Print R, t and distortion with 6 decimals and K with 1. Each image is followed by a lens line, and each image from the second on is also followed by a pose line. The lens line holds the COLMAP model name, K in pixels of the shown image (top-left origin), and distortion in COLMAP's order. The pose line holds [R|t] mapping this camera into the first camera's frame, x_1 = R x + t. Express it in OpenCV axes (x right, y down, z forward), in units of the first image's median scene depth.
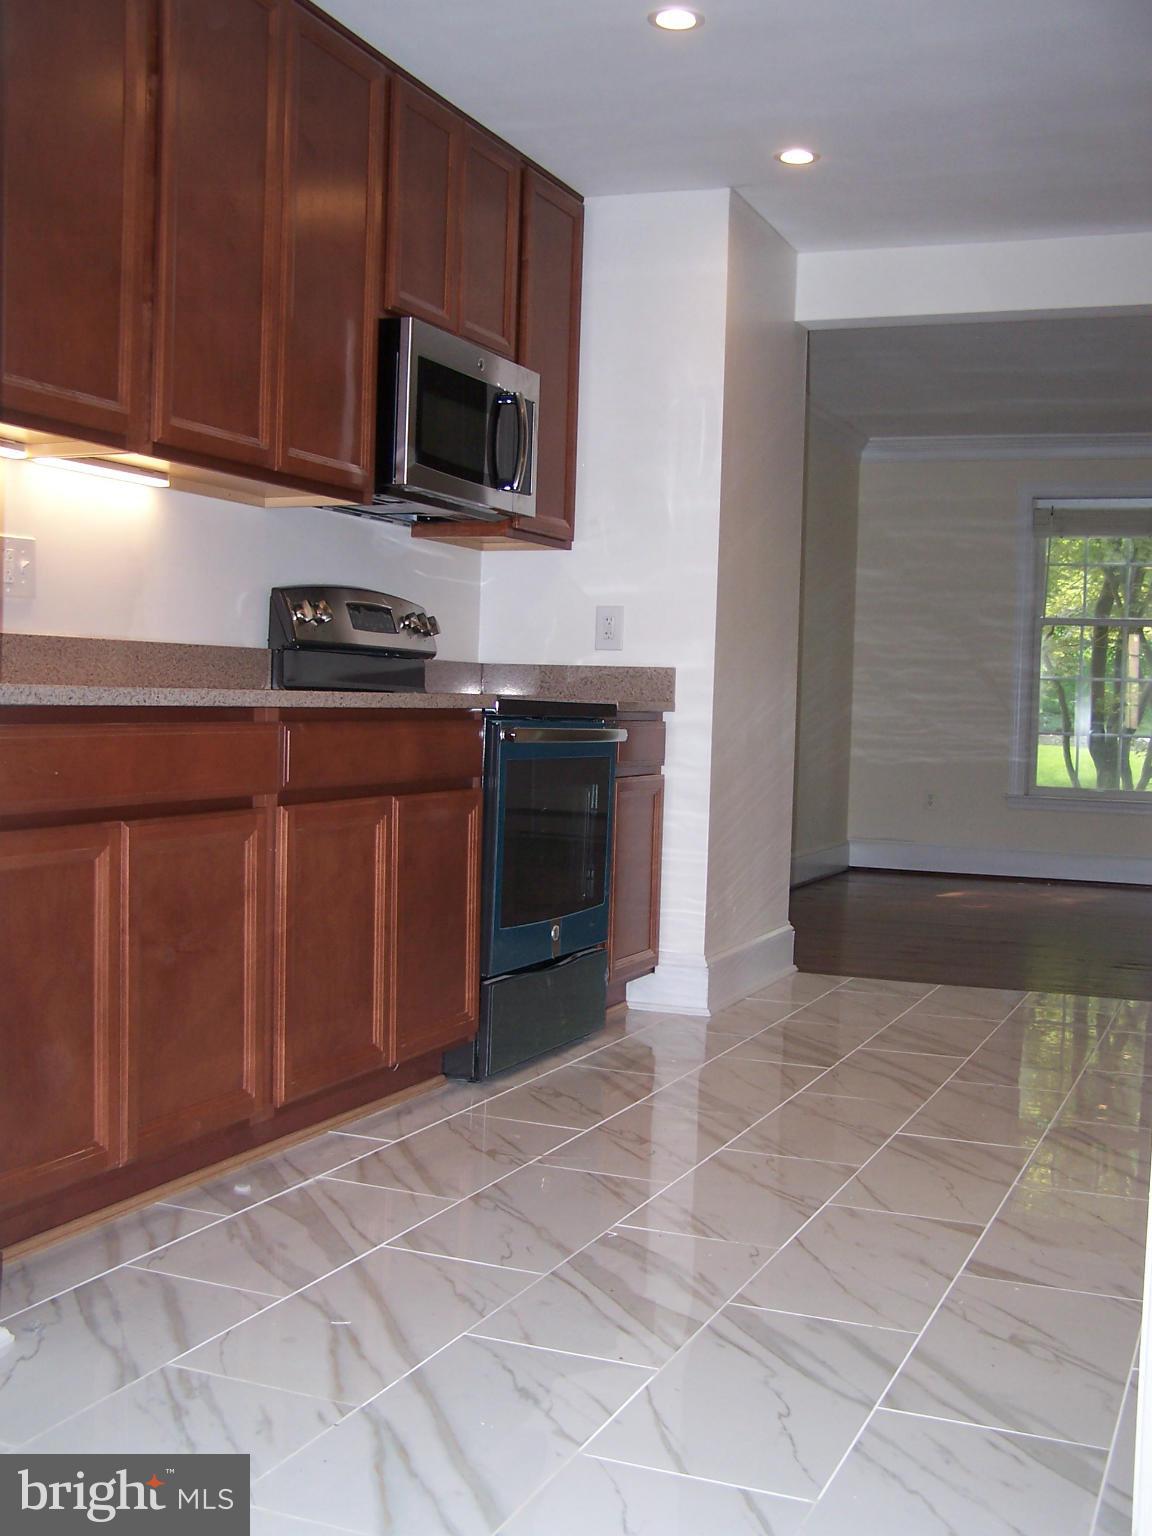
lens RADIAL K [[1751.0, 0, 576.0], [0, 1751.0, 768.0], [0, 0, 1]] dist [-0.192893, 0.328317]
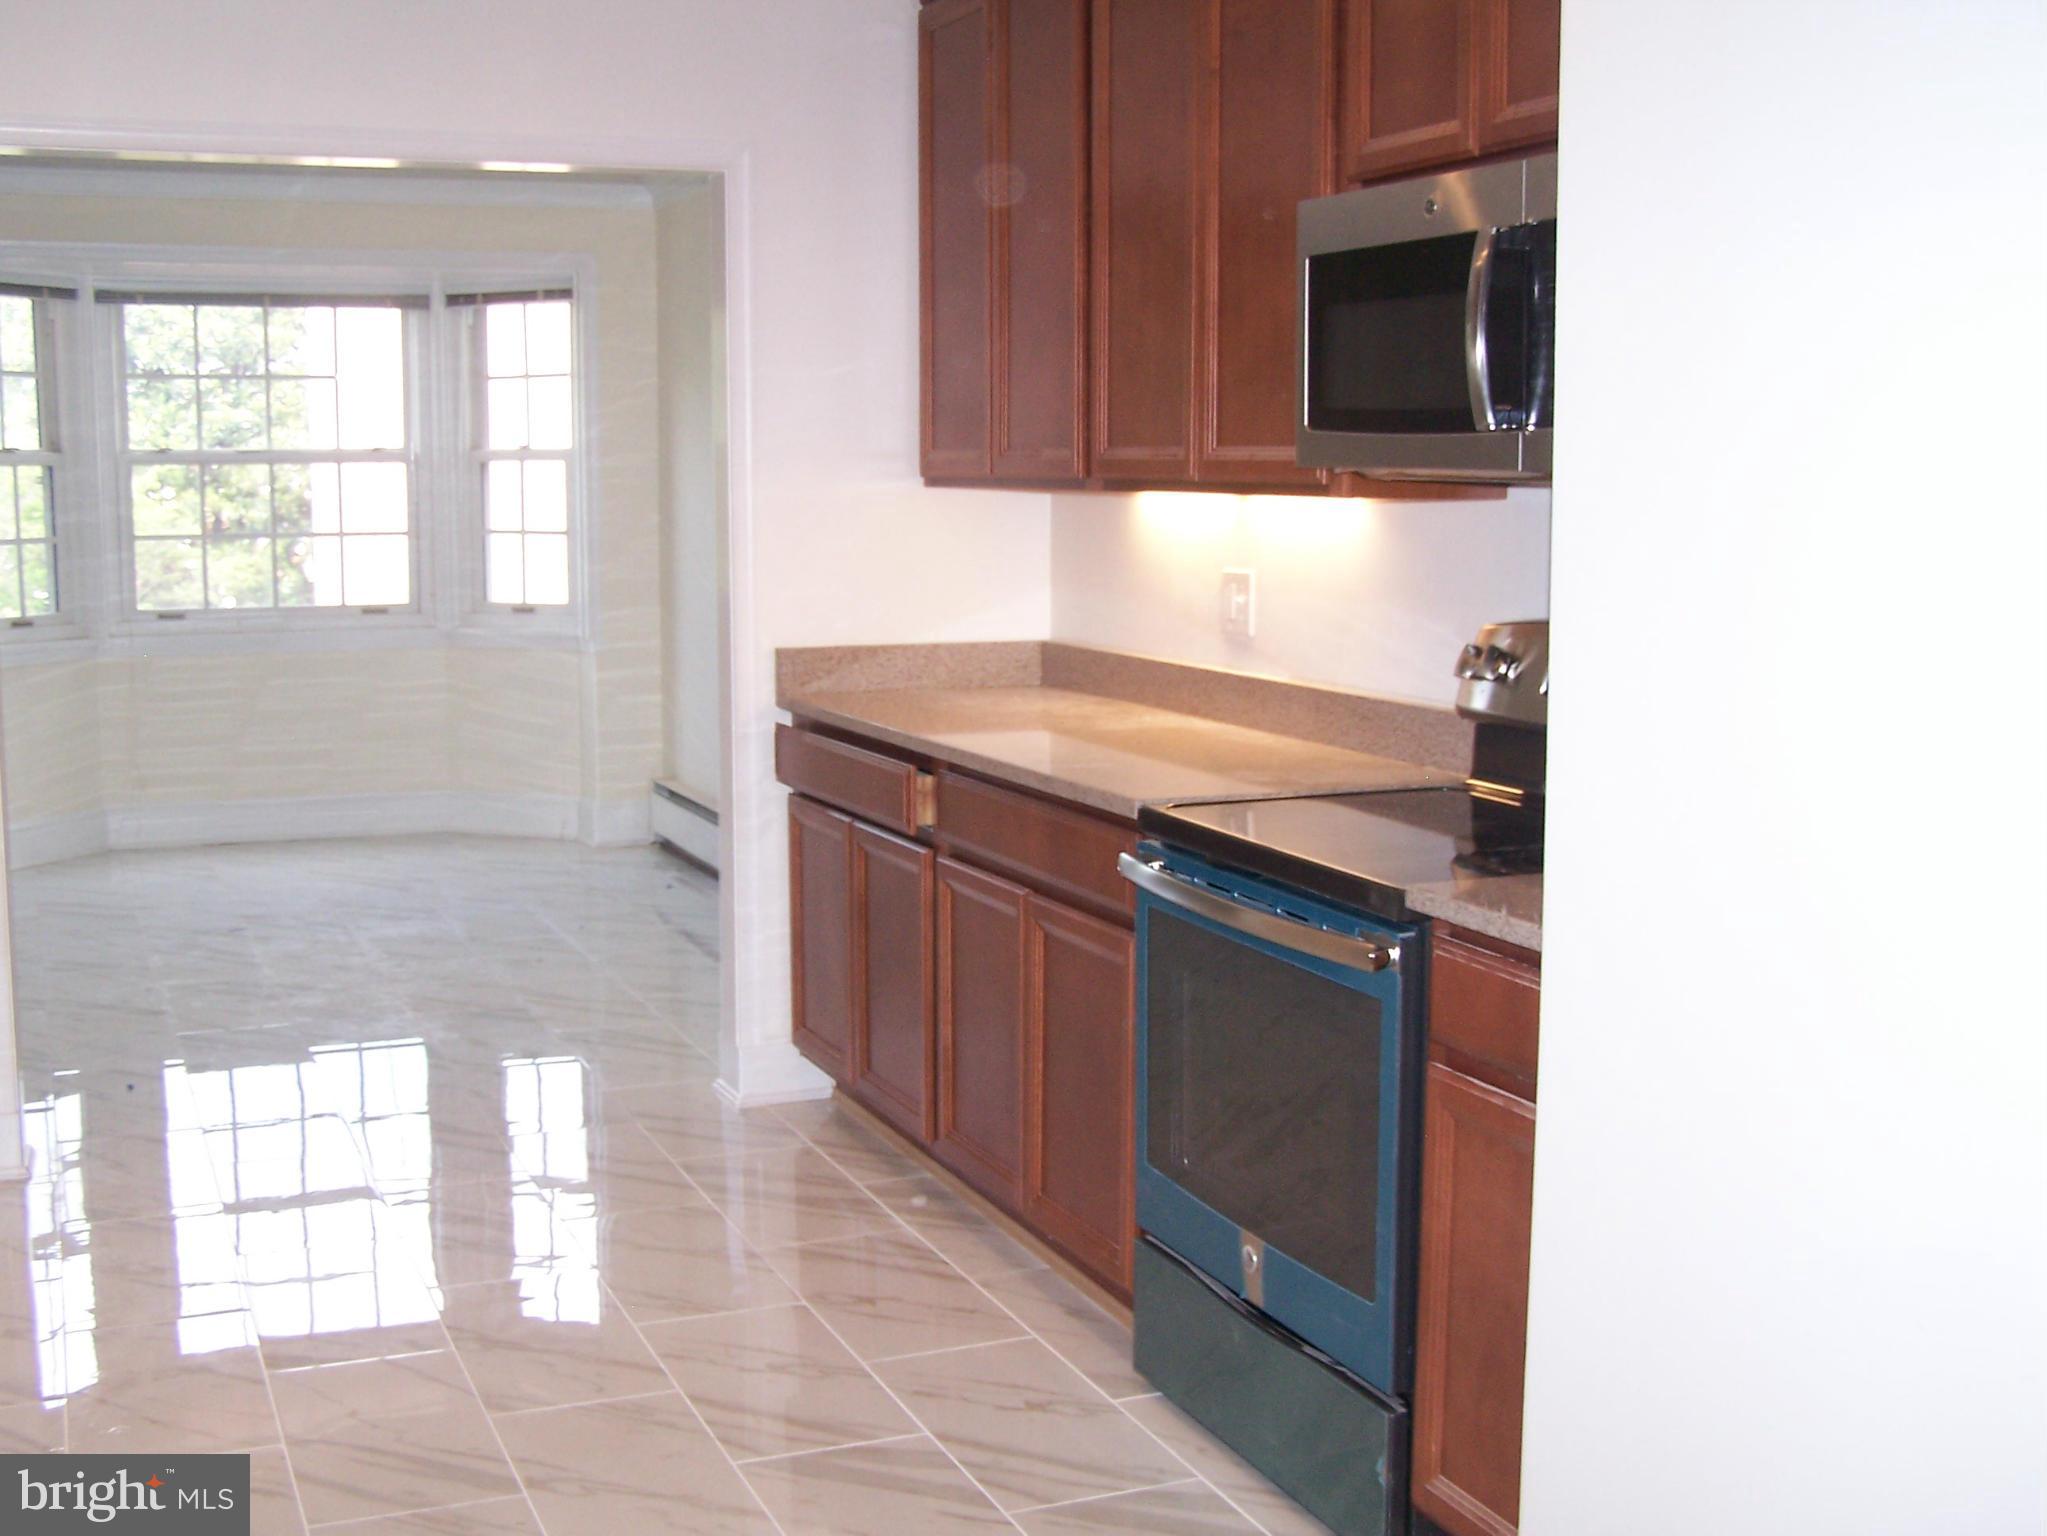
lens RADIAL K [[2333.5, 0, 991.3], [0, 2333.5, 778.4], [0, 0, 1]] dist [-0.192893, 0.328317]
pose [[-0.710356, 0.080817, -0.699188, 0.704419], [-0.029113, 0.989162, 0.143911, -0.207511], [0.703241, 0.122583, -0.700304, 1.851186]]
